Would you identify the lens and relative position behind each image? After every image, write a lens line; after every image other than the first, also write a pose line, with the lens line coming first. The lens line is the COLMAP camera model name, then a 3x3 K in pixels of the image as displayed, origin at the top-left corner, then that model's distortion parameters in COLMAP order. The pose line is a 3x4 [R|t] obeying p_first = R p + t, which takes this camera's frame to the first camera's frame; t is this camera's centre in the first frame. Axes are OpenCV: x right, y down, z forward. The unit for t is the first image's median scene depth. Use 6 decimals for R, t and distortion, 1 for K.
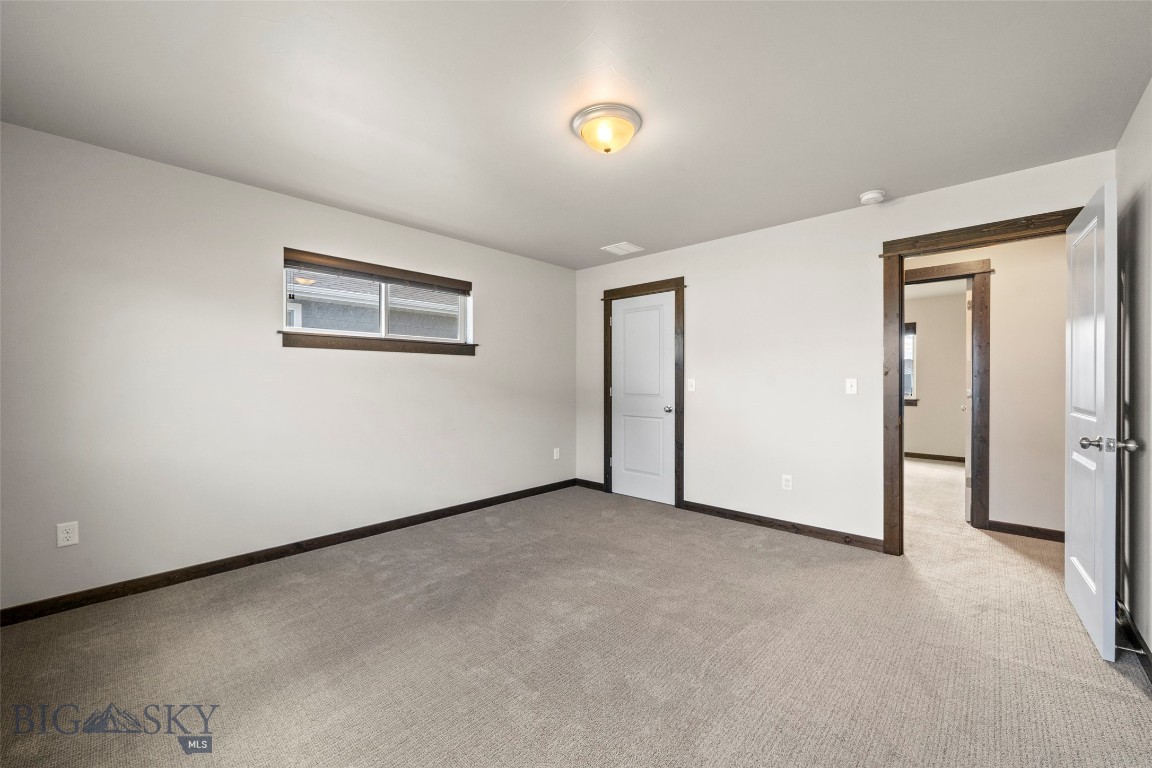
lens RADIAL K [[459.2, 0, 573.0], [0, 459.2, 386.3], [0, 0, 1]] dist [-0.000009, -0.000260]
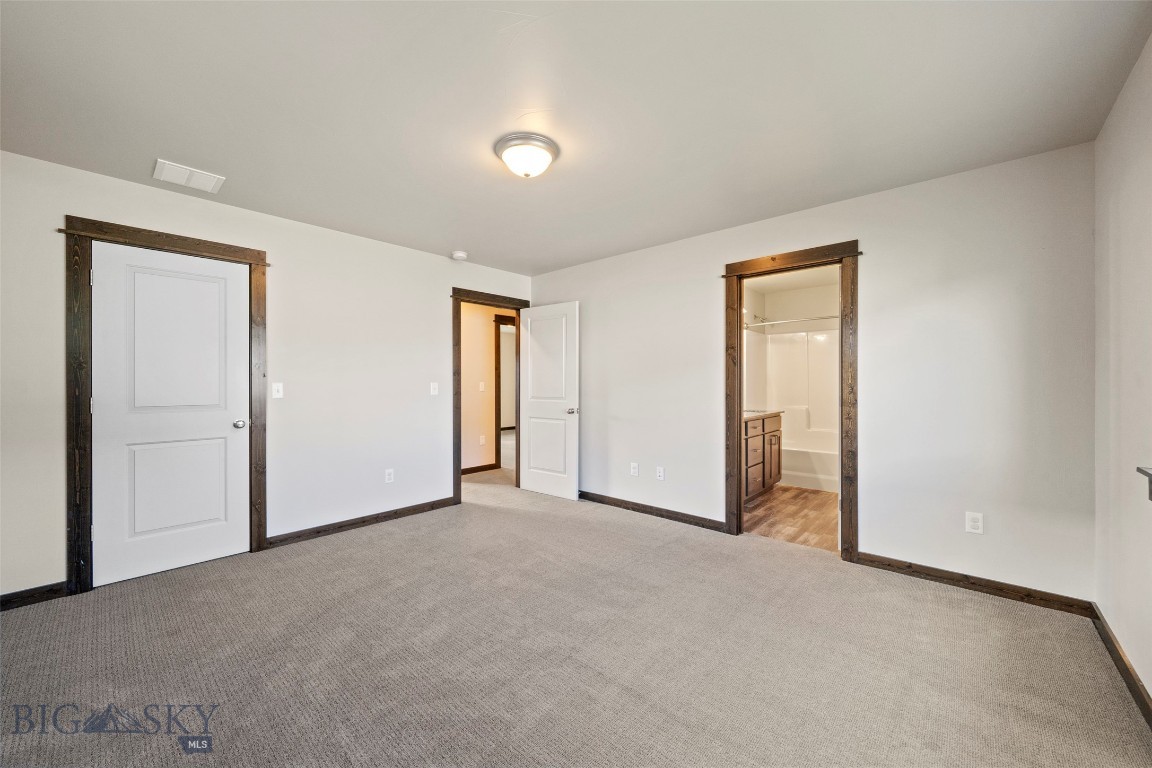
lens RADIAL K [[437.2, 0, 576.0], [0, 437.2, 384.0], [0, 0, 1]] dist [-0.000198, -0.000074]
pose [[-0.031162, -0.000059, 0.999514, -0.525652], [0.012769, 0.999918, 0.000457, -0.007292], [-0.999433, 0.012777, -0.031159, 0.498865]]
